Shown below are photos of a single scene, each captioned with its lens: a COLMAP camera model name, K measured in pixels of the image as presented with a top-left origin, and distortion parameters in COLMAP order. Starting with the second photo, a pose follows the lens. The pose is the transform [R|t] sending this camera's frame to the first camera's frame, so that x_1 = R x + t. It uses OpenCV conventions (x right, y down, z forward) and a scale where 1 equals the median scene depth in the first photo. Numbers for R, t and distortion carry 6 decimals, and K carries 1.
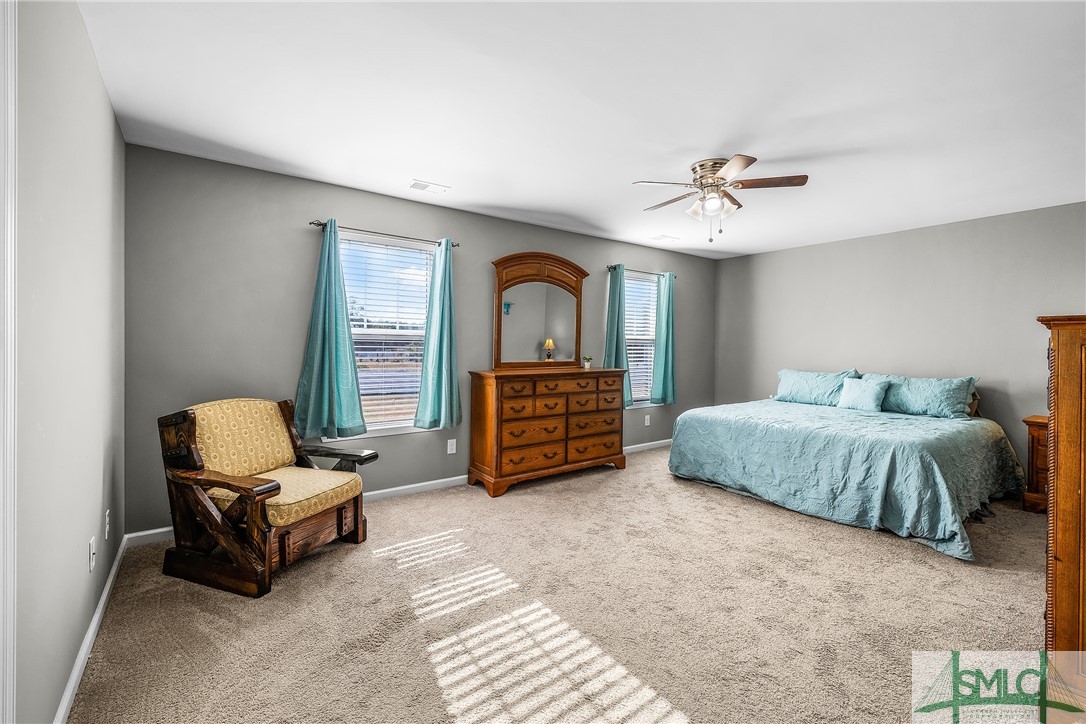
lens RADIAL K [[467.5, 0, 538.0], [0, 467.5, 344.8], [0, 0, 1]] dist [0.001369, 0.000183]
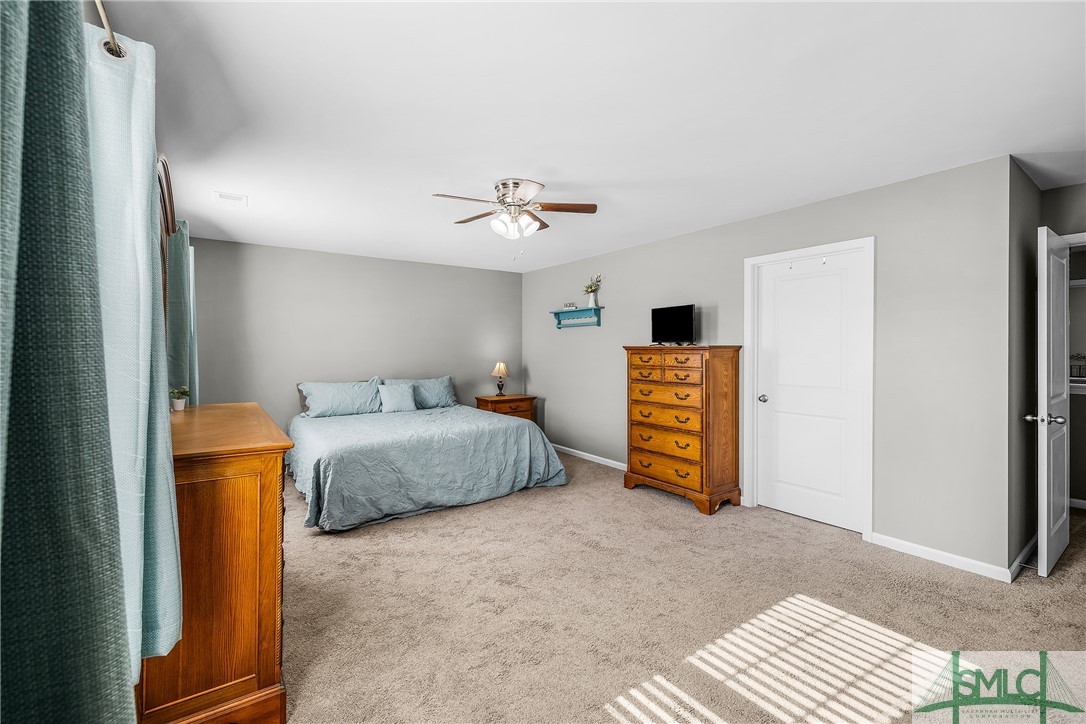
lens RADIAL K [[460.9, 0, 542.4], [0, 460.9, 348.0], [0, 0, 1]] dist [0.002278, 0.000528]
pose [[-0.005050, -0.007492, 0.999959, -0.600867], [0.000321, 0.999972, 0.007494, -0.034360], [-0.999987, 0.000359, -0.005048, 0.877298]]
